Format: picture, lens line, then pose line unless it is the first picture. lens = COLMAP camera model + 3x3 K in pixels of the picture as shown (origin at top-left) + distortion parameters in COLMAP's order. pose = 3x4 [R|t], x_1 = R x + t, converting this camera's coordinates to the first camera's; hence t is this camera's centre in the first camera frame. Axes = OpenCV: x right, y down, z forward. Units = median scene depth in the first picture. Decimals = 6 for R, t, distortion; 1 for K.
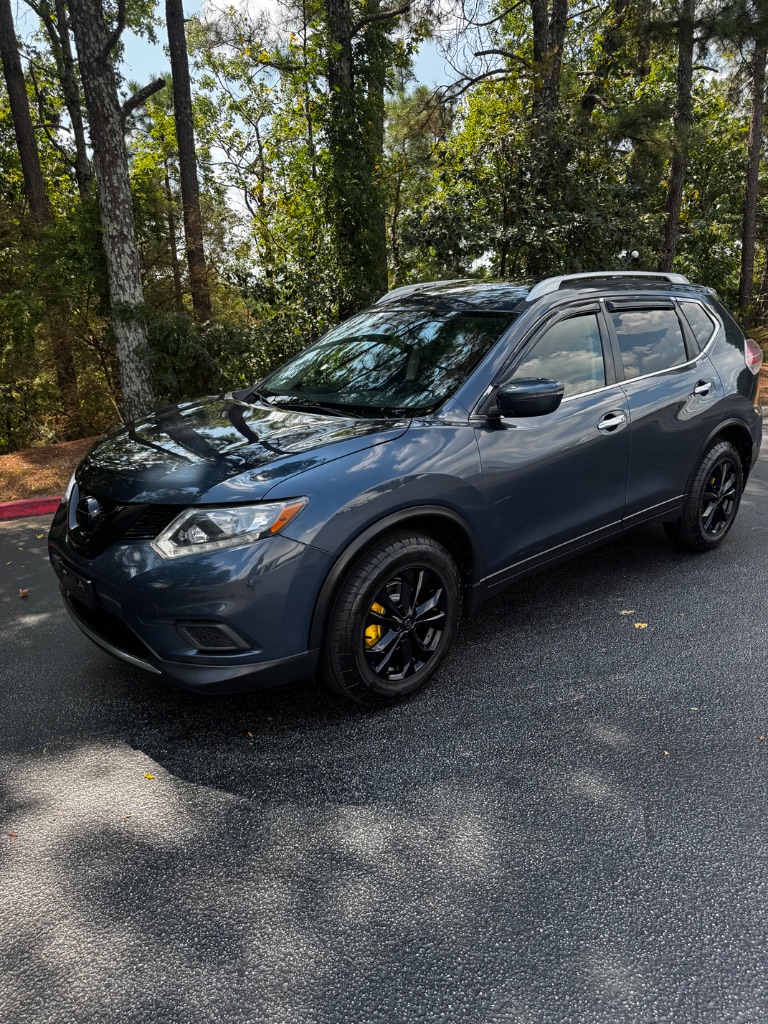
lens RADIAL K [[713.5, 0, 390.0], [0, 713.5, 513.0], [0, 0, 1]] dist [-0.000864, -0.007002]
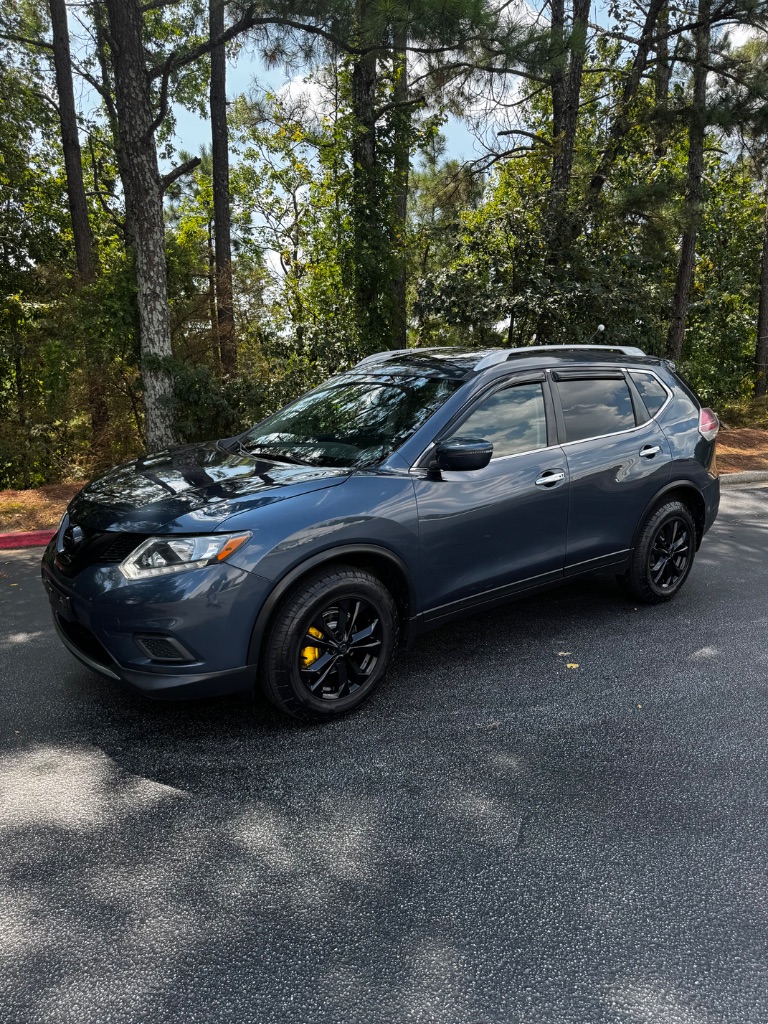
lens RADIAL K [[709.2, 0, 384.0], [0, 709.2, 512.0], [0, 0, 1]] dist [0.004379, -0.013758]
pose [[0.997954, 0.039452, -0.050319, 0.096406], [-0.043001, 0.996511, -0.071532, 0.012033], [0.047321, 0.073549, 0.996168, -0.091714]]
